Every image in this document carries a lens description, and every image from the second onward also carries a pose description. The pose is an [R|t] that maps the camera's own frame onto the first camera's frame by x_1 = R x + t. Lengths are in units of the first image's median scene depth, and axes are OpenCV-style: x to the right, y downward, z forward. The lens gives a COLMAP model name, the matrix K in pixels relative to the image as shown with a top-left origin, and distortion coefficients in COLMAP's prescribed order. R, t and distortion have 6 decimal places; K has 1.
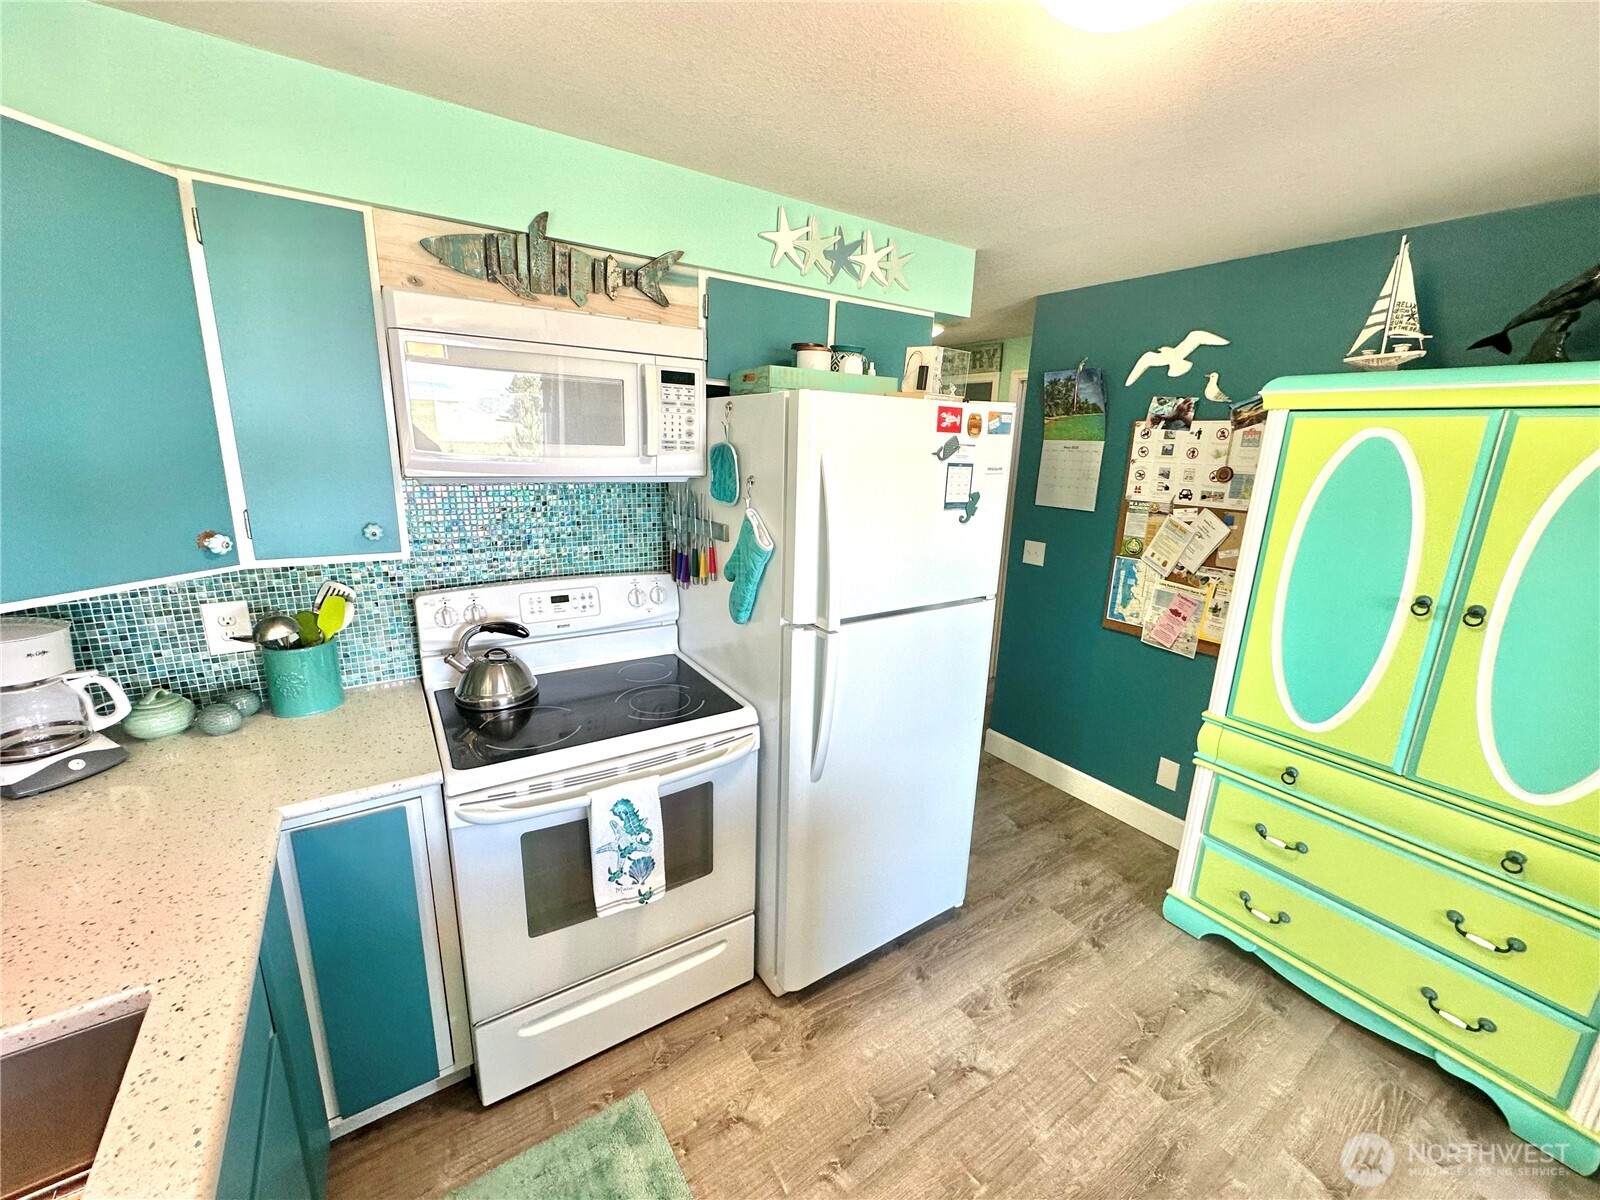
lens RADIAL K [[639.5, 0, 798.3], [0, 639.5, 591.2], [0, 0, 1]] dist [-0.003541, 0.000585]
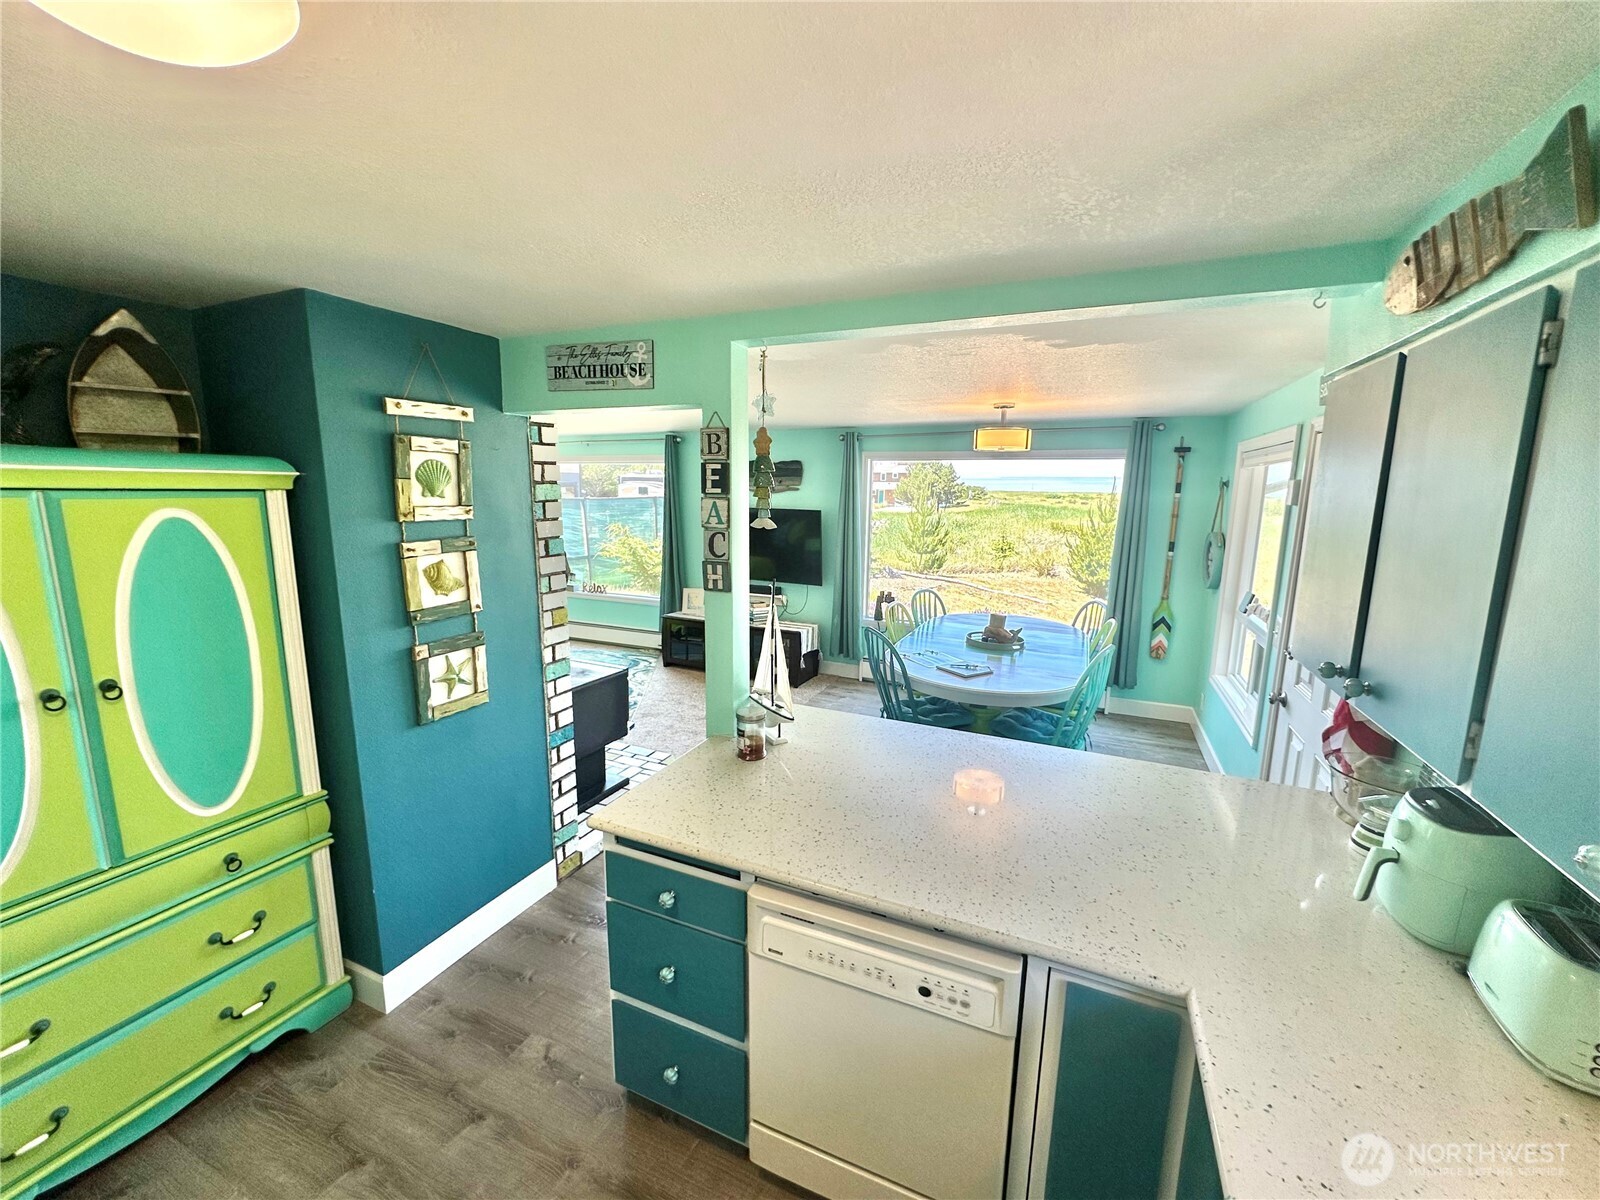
lens RADIAL K [[639.5, 0, 799.3], [0, 639.5, 599.6], [0, 0, 1]] dist [-0.003541, 0.000585]
pose [[-0.531231, -0.171623, 0.829662, -0.329825], [0.179326, 0.934303, 0.308091, -0.199637], [-0.828031, 0.312448, -0.465555, 0.480547]]
